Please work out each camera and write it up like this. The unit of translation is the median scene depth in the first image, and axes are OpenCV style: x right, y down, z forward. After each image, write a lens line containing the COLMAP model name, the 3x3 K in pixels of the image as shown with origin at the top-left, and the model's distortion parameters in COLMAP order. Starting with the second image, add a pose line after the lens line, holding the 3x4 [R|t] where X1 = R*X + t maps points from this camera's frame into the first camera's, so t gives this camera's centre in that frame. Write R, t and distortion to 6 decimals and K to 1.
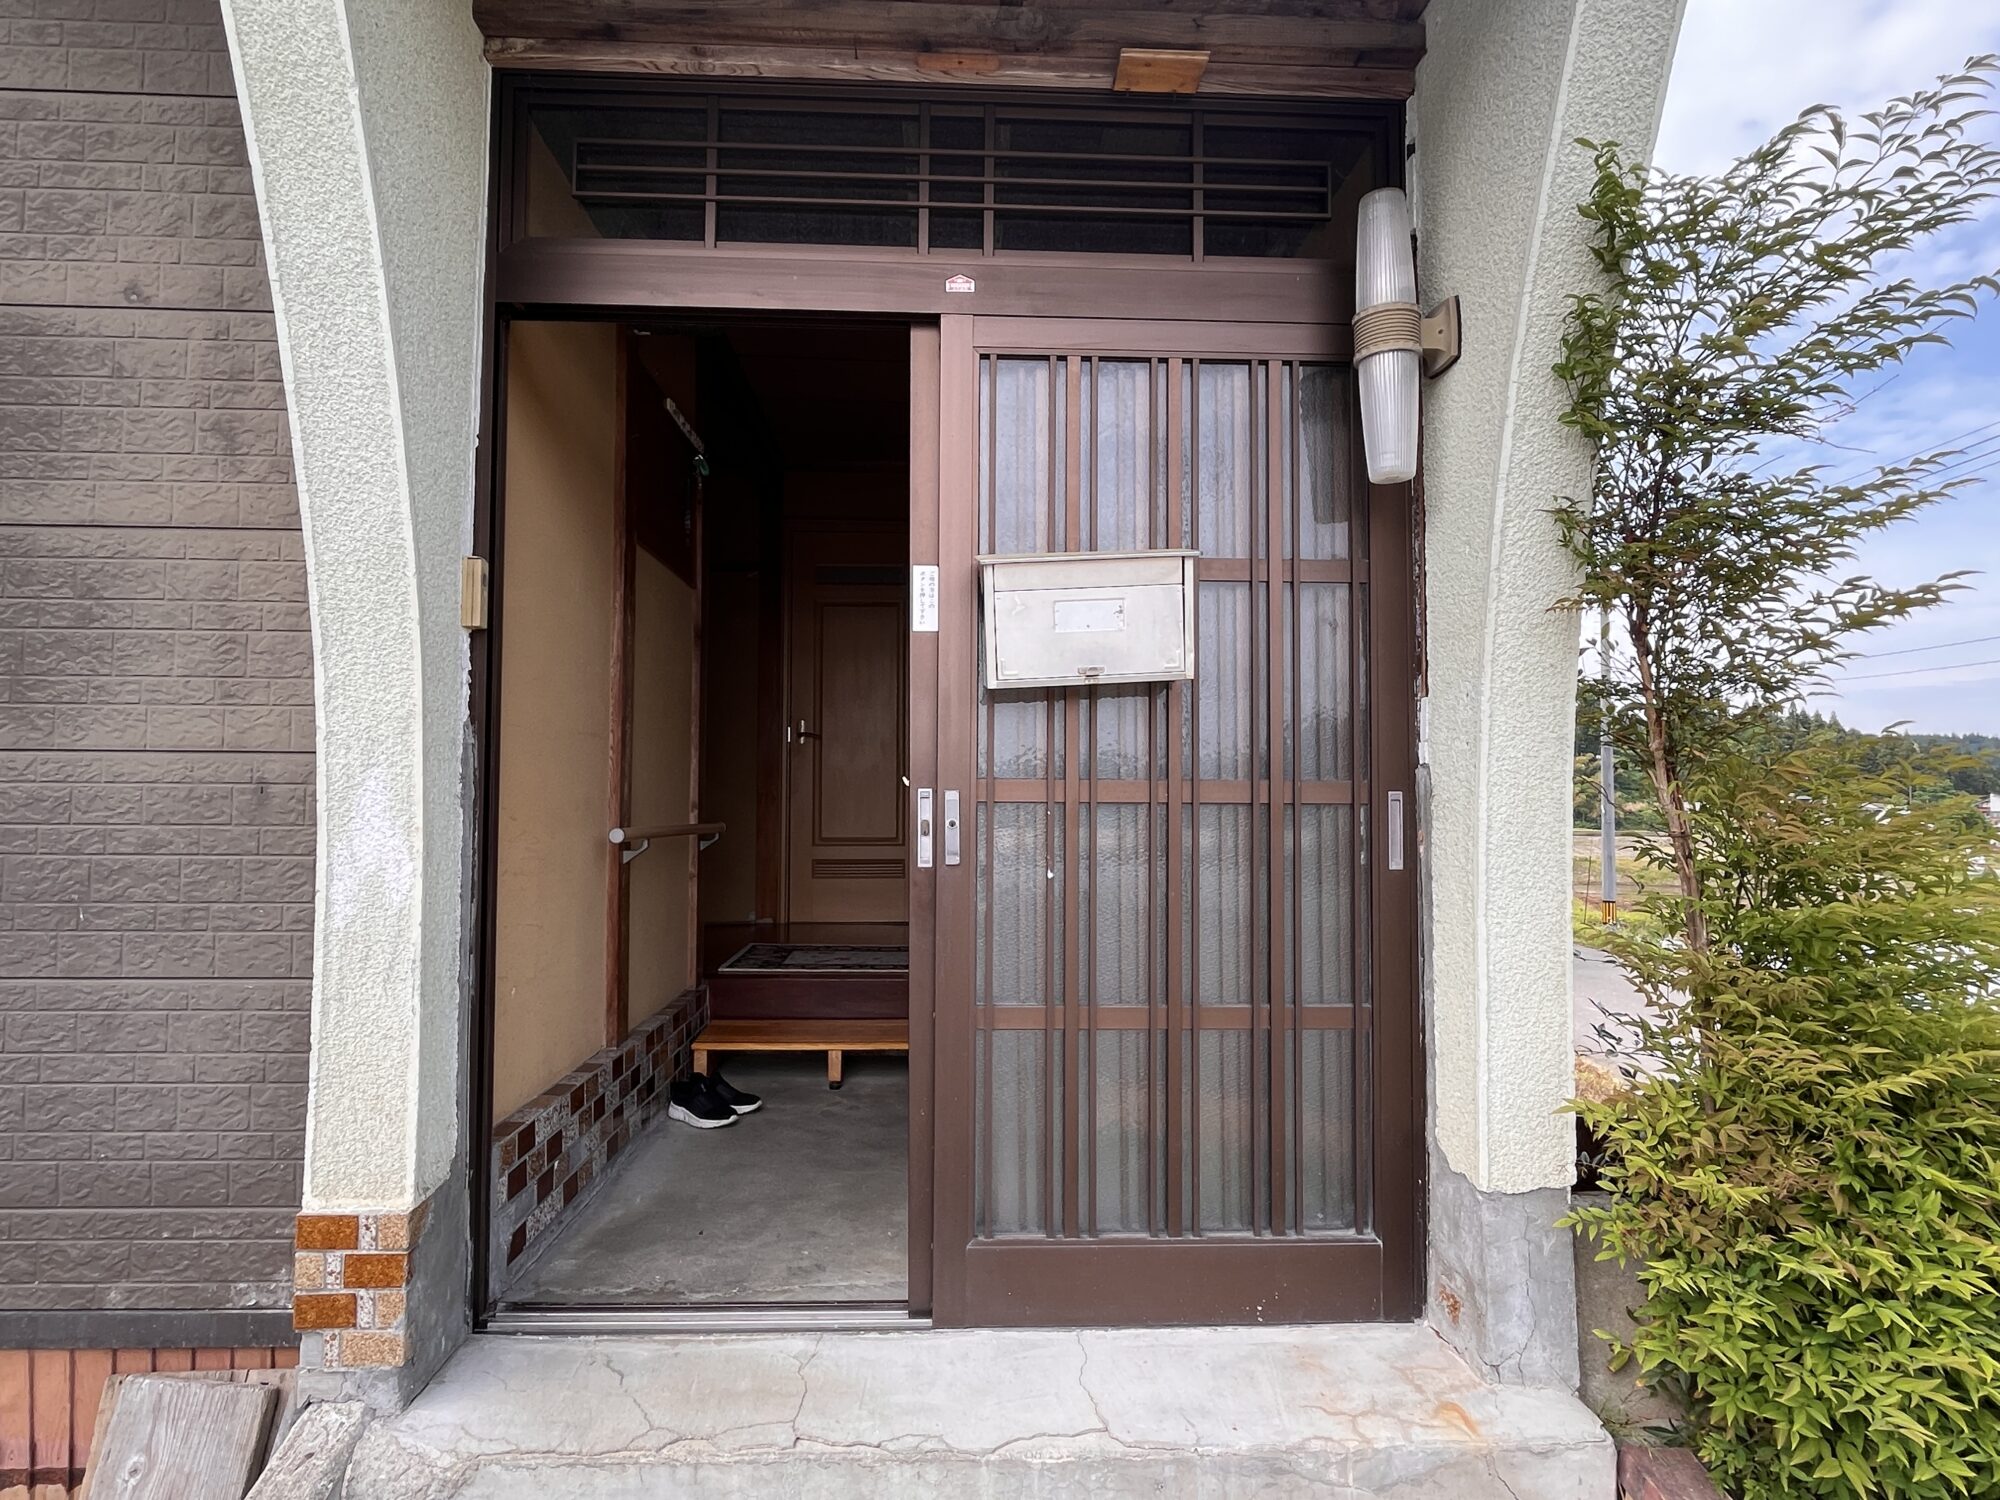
lens RADIAL K [[1109.0, 0, 1000.0], [0, 1109.0, 750.0], [0, 0, 1]] dist [-0.026241, -0.000115]
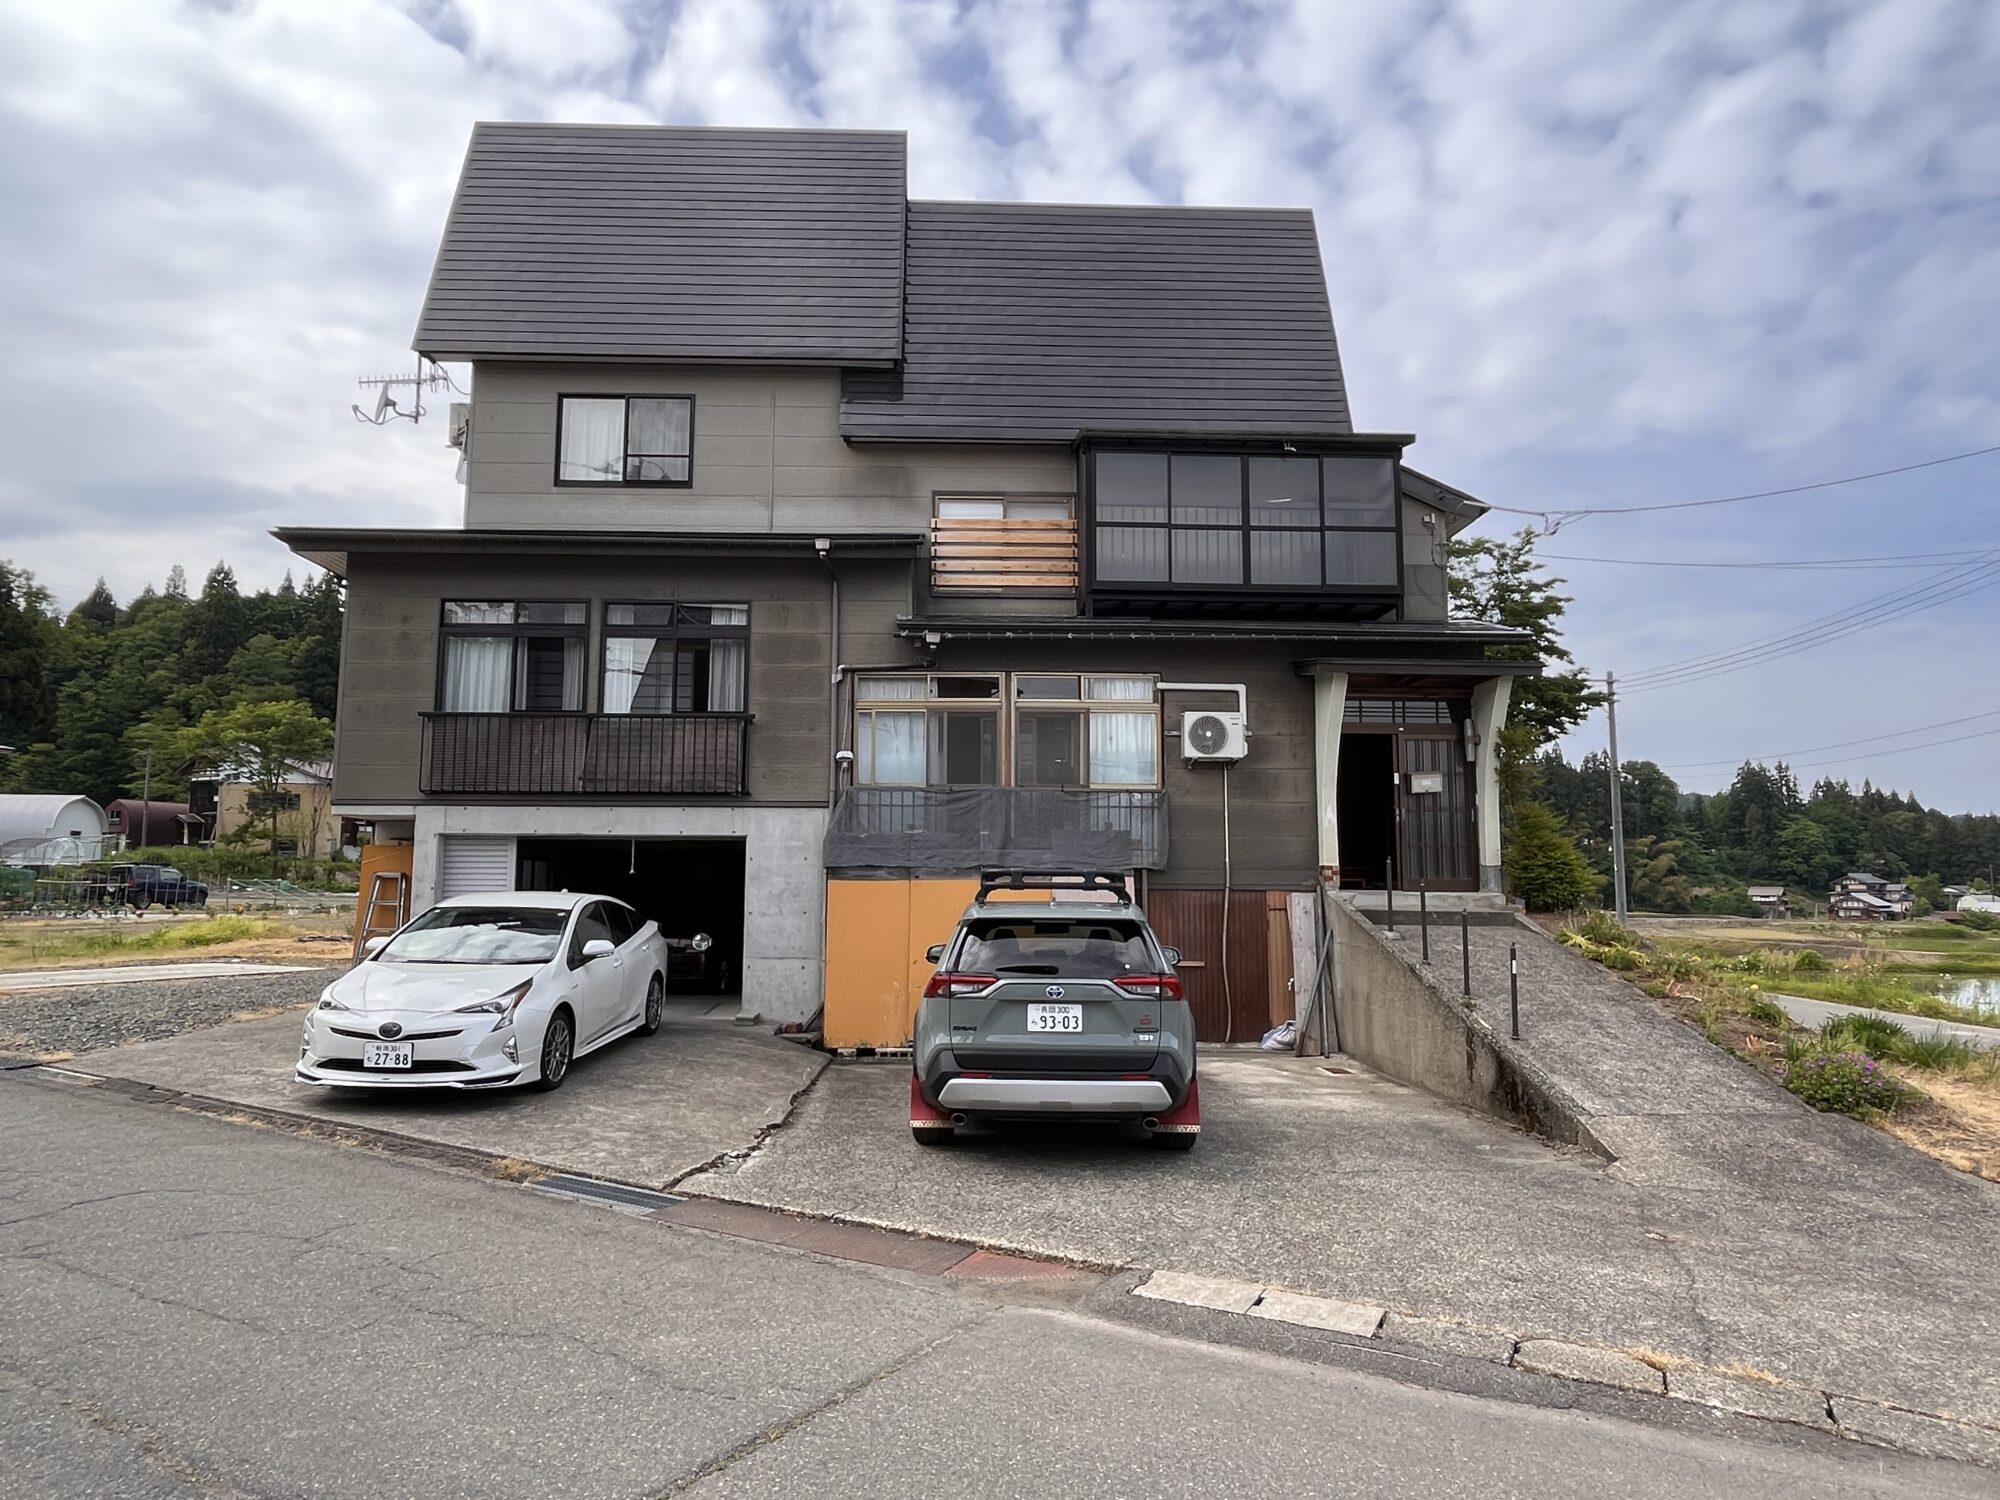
lens RADIAL K [[1173.0, 0, 1000.0], [0, 1173.0, 750.0], [0, 0, 1]] dist [-0.006108, -0.001790]
pose [[0.999833, -0.004320, -0.017777, -2.234696], [0.003015, 0.997340, -0.072827, 0.181742], [0.018044, 0.072762, 0.997186, -5.787558]]
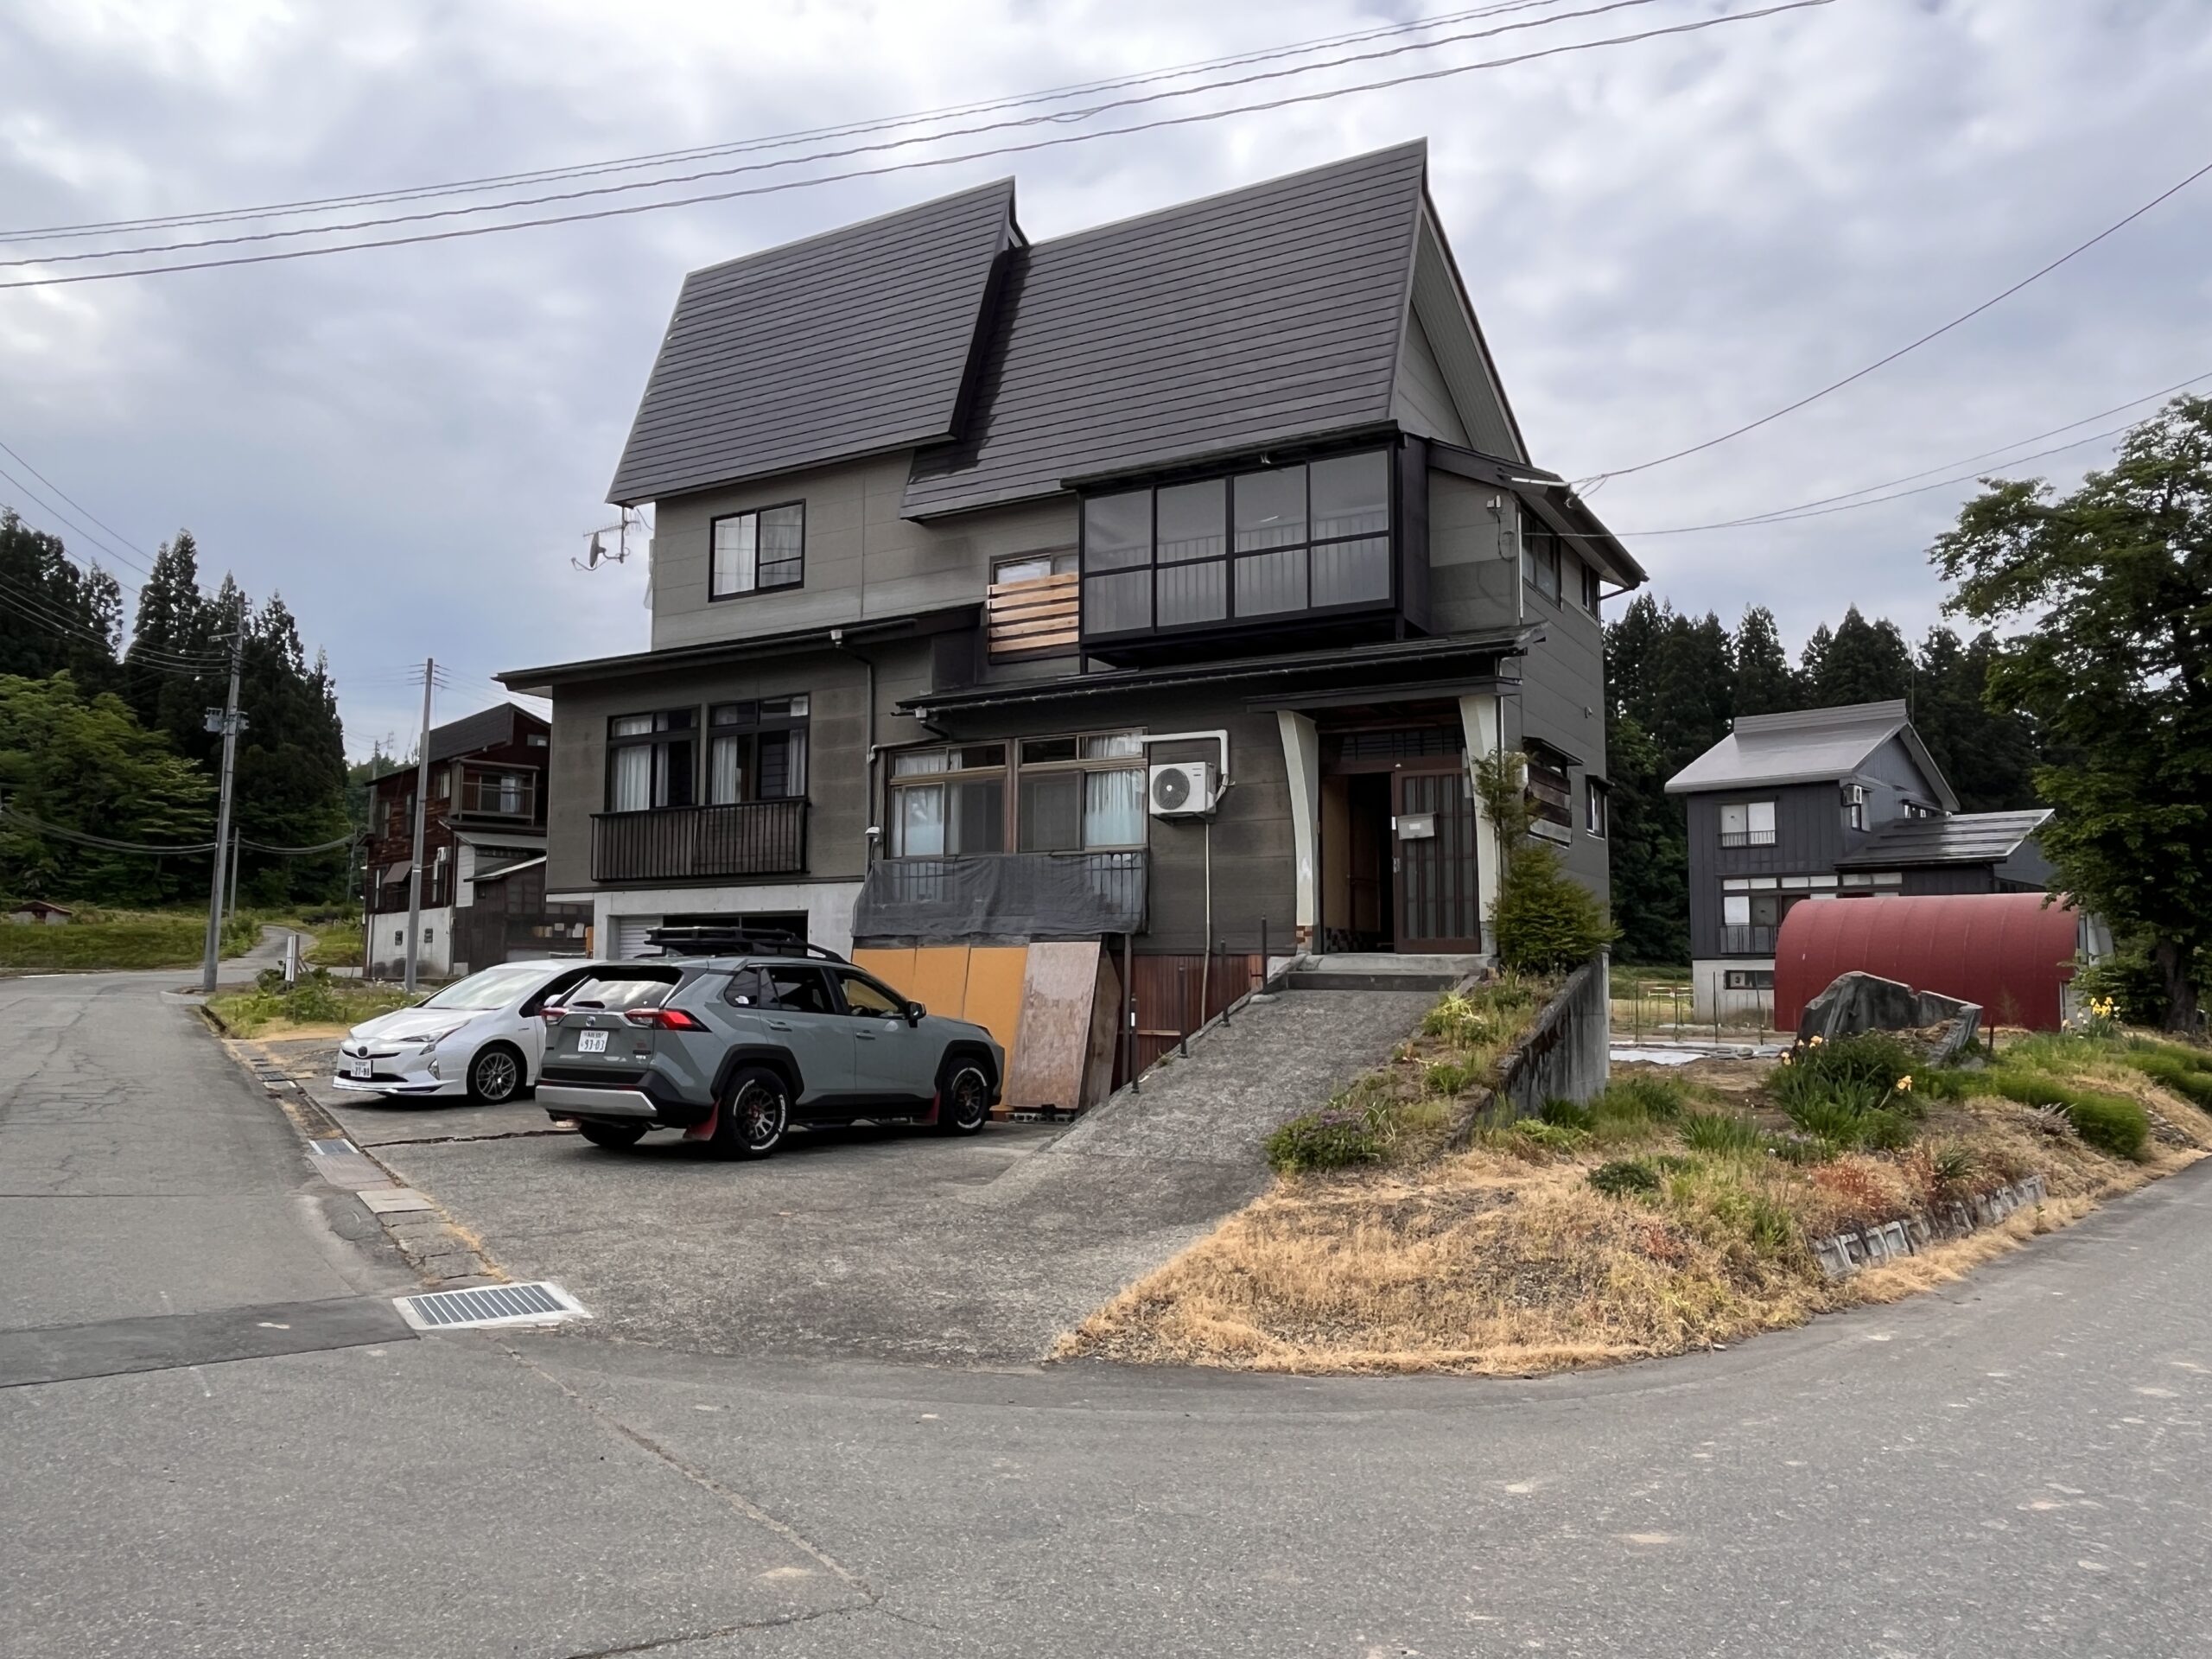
lens RADIAL K [[1547.3, 0, 1106.0], [0, 1547.3, 829.5], [0, 0, 1]] dist [-0.001902, -0.000143]
pose [[0.845719, -0.056940, -0.530581, 2.790405], [0.025927, 0.997501, -0.065721, 0.357006], [0.532998, 0.041825, 0.845082, -6.236114]]
